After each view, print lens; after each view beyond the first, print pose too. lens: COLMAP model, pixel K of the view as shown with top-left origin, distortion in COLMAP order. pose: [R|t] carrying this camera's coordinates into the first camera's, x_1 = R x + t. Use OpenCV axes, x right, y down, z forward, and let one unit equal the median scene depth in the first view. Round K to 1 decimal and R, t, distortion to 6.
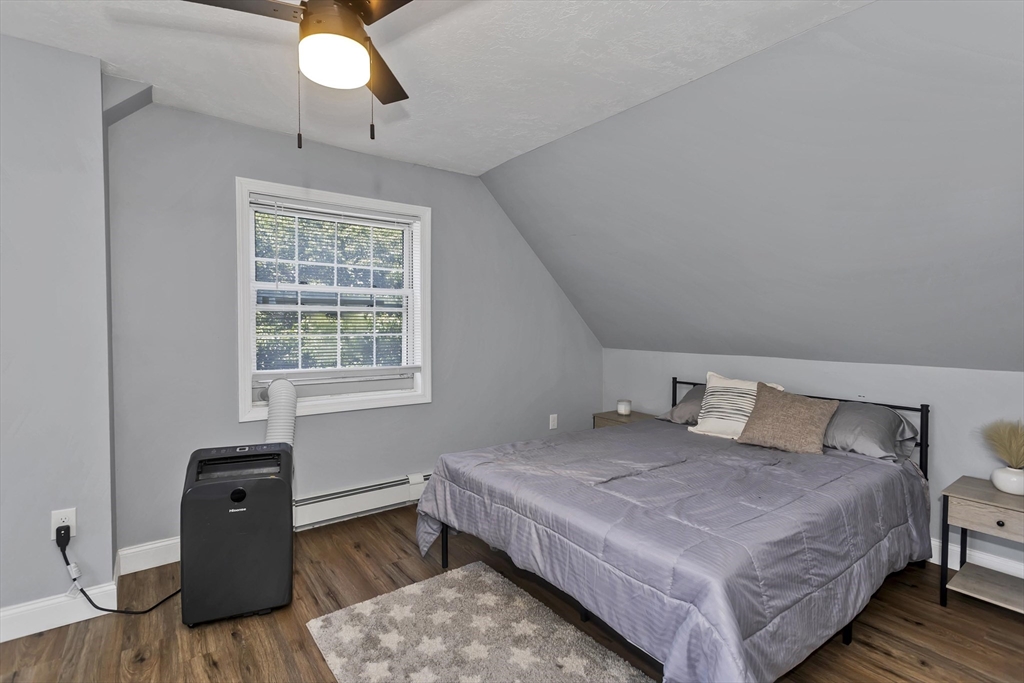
lens RADIAL K [[489.8, 0, 512.4], [0, 489.8, 328.3], [0, 0, 1]] dist [-0.000169, -0.000038]
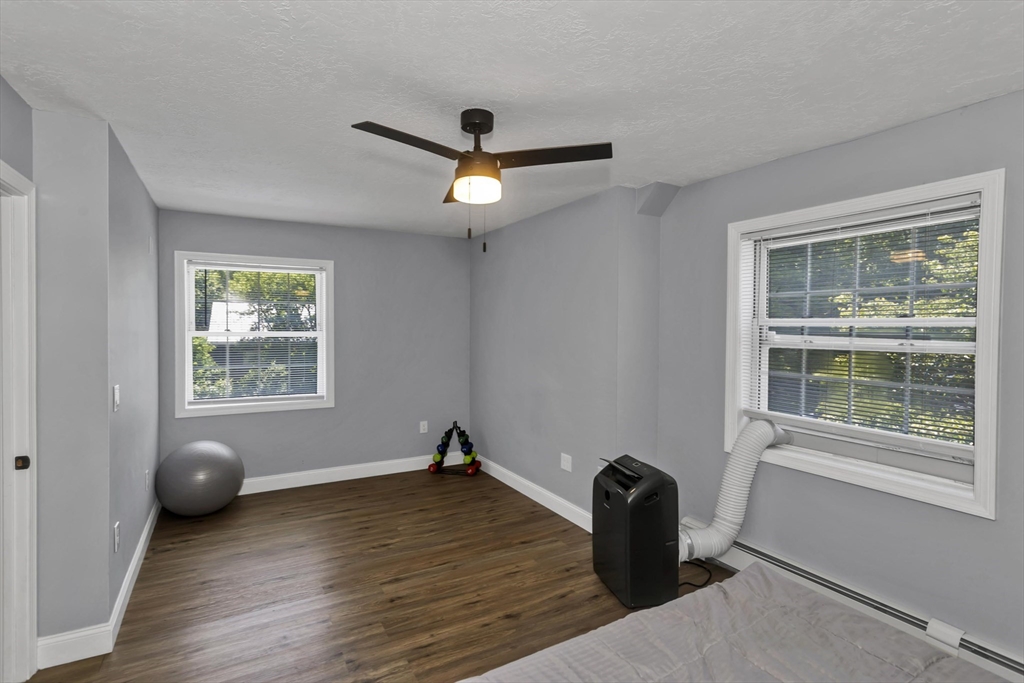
lens RADIAL K [[489.8, 0, 512.4], [0, 489.8, 328.3], [0, 0, 1]] dist [-0.000169, -0.000038]
pose [[-0.082939, 0.008143, -0.996521, 0.570482], [-0.027382, 0.999570, 0.010446, -0.080224], [0.996178, 0.028153, -0.082681, 0.643537]]
